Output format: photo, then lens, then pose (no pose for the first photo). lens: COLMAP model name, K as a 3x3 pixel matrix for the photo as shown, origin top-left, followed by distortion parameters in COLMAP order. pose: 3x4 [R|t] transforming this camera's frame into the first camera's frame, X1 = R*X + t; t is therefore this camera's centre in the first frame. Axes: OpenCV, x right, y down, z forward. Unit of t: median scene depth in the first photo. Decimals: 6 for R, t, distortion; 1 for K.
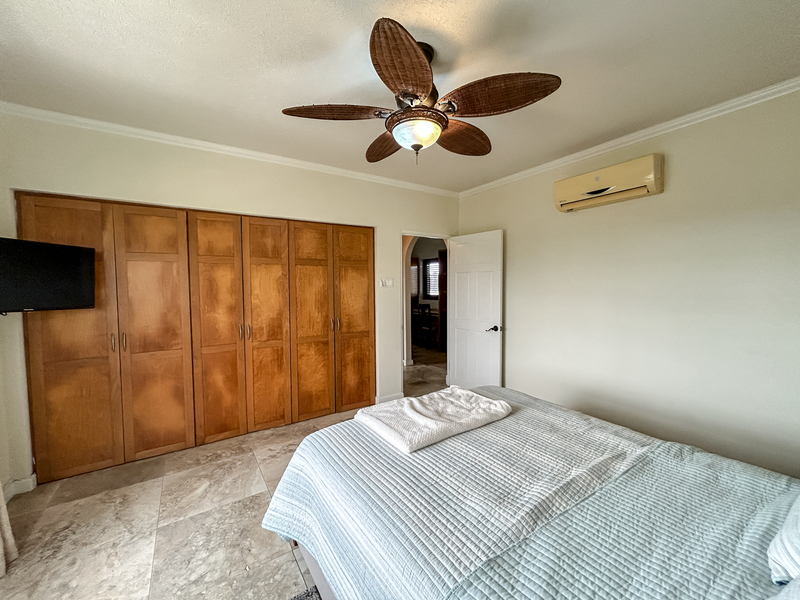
lens RADIAL K [[322.8, 0, 400.9], [0, 322.8, 298.7], [0, 0, 1]] dist [-0.000755, 0.000507]
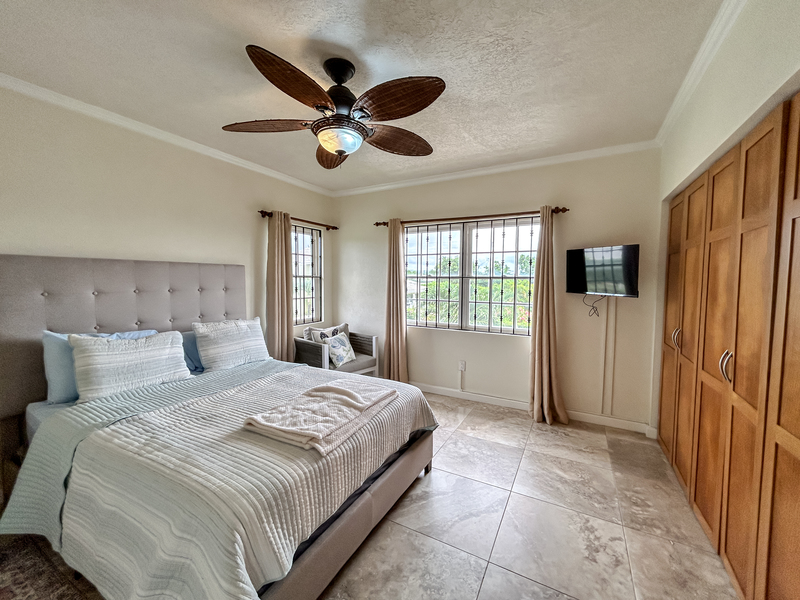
lens RADIAL K [[322.8, 0, 400.9], [0, 322.8, 298.7], [0, 0, 1]] dist [-0.000755, 0.000507]
pose [[-0.880988, 0.033179, -0.471975, 0.306728], [-0.019978, 0.994040, 0.107170, -0.071071], [0.472717, 0.103845, -0.875074, 1.598707]]
